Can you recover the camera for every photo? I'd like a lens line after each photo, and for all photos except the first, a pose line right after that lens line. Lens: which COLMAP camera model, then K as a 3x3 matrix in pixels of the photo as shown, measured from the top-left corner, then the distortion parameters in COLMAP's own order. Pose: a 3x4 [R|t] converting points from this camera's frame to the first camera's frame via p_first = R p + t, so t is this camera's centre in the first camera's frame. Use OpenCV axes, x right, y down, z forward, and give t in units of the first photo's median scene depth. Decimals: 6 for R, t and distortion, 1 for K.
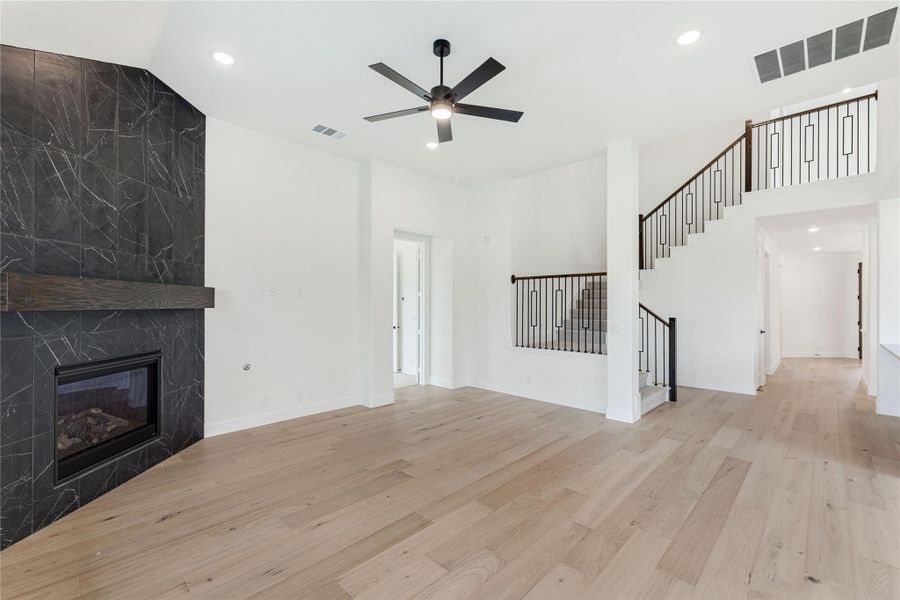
lens RADIAL K [[379.9, 0, 454.0], [0, 379.9, 302.2], [0, 0, 1]] dist [-0.000410, -0.000298]
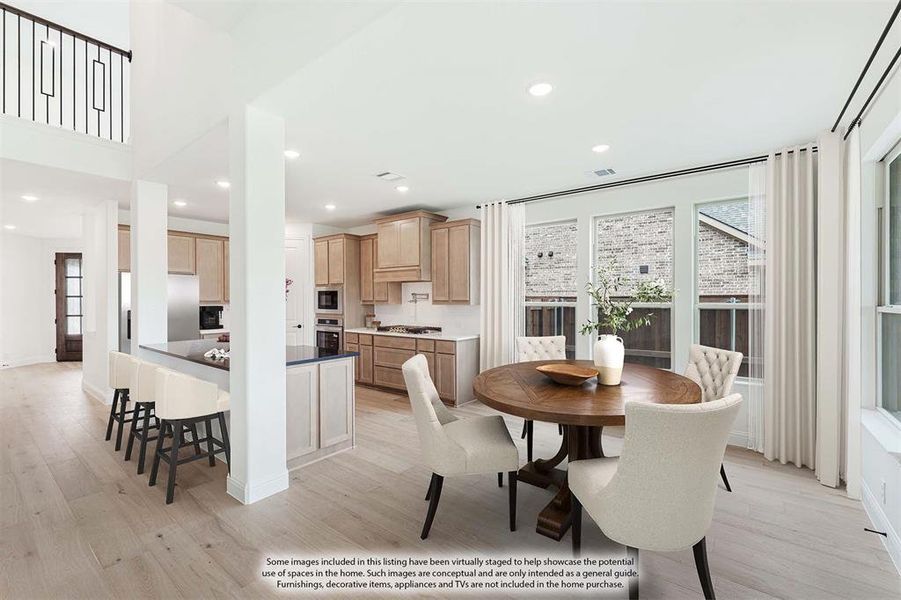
lens RADIAL K [[380.4, 0, 449.8], [0, 380.4, 300.7], [0, 0, 1]] dist [-0.000410, -0.000298]
pose [[-0.113134, -0.015127, 0.993465, 0.228541], [-0.000275, 0.999885, 0.015193, -0.009224], [-0.993580, 0.001446, -0.113125, 0.511831]]
